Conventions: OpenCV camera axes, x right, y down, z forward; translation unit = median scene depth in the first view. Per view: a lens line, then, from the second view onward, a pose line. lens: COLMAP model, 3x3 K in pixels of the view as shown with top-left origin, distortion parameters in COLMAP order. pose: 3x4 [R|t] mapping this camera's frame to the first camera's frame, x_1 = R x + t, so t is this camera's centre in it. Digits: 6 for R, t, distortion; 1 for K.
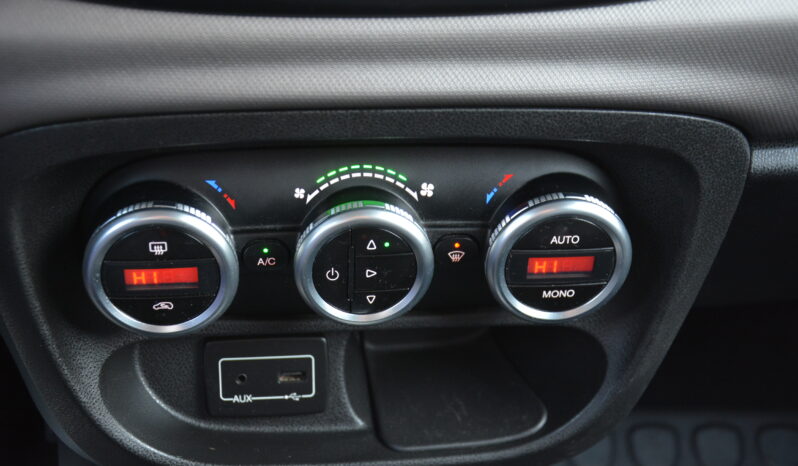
lens RADIAL K [[1140.7, 0, 406.0], [0, 1140.7, 234.7], [0, 0, 1]] dist [-0.047170, 0.000000]
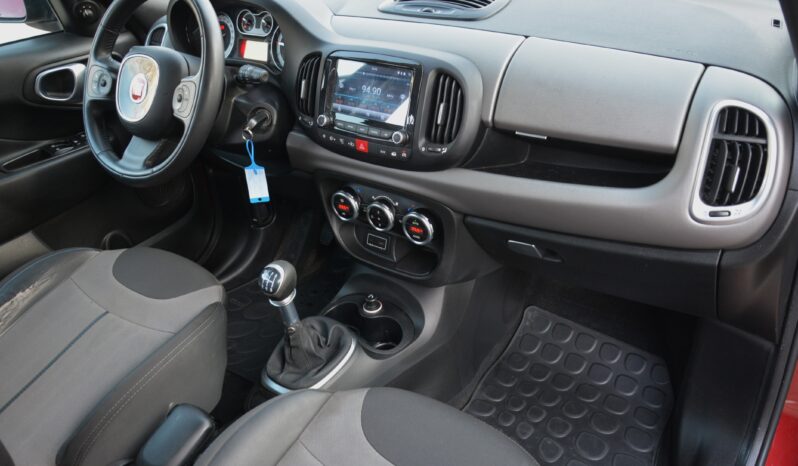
lens RADIAL K [[670.9, 0, 405.0], [0, 670.9, 225.1], [0, 0, 1]] dist [-0.036431, 0.011761]
pose [[0.735877, 0.261641, -0.624523, 1.614606], [-0.259337, 0.960905, 0.096989, -0.213386], [0.625483, 0.090590, 0.774961, -0.900588]]
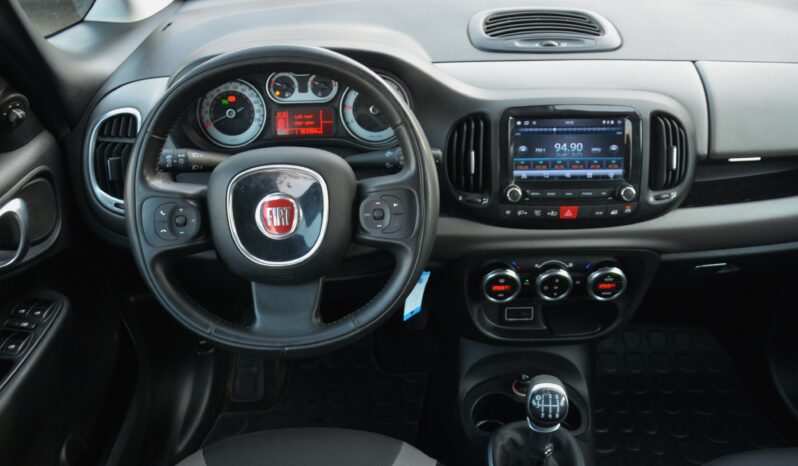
lens RADIAL K [[744.0, 0, 387.6], [0, 744.0, 194.2], [0, 0, 1]] dist [-0.038896, 0.000000]
pose [[0.994594, 0.008199, -0.103515, -0.325417], [-0.009035, 0.999930, -0.007609, -0.245115], [0.103445, 0.008503, 0.994599, -1.459003]]
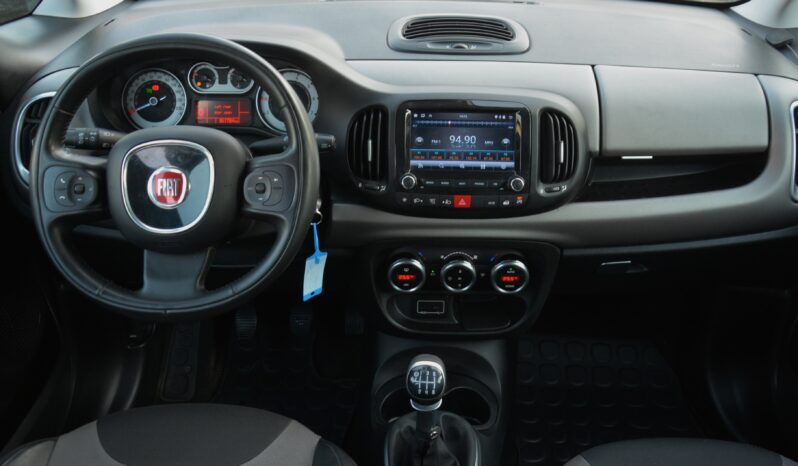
lens RADIAL K [[812.2, 0, 426.5], [0, 812.2, 138.9], [0, 0, 1]] dist [-0.042694, 0.000000]
pose [[0.994338, 0.025139, -0.103248, 0.125673], [-0.038107, 0.991348, -0.125609, -0.084185], [0.099197, 0.128832, 0.986693, -1.746530]]
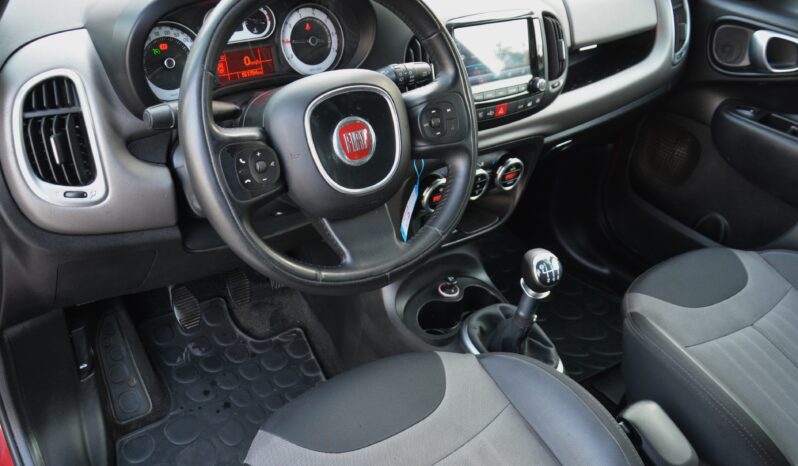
lens RADIAL K [[744.0, 0, 394.9], [0, 744.0, 233.3], [0, 0, 1]] dist [-0.038896, 0.000000]
pose [[0.864457, -0.236324, 0.443696, -1.513976], [0.204846, 0.971607, 0.118400, -0.179059], [-0.459078, -0.011463, 0.888322, -1.248957]]
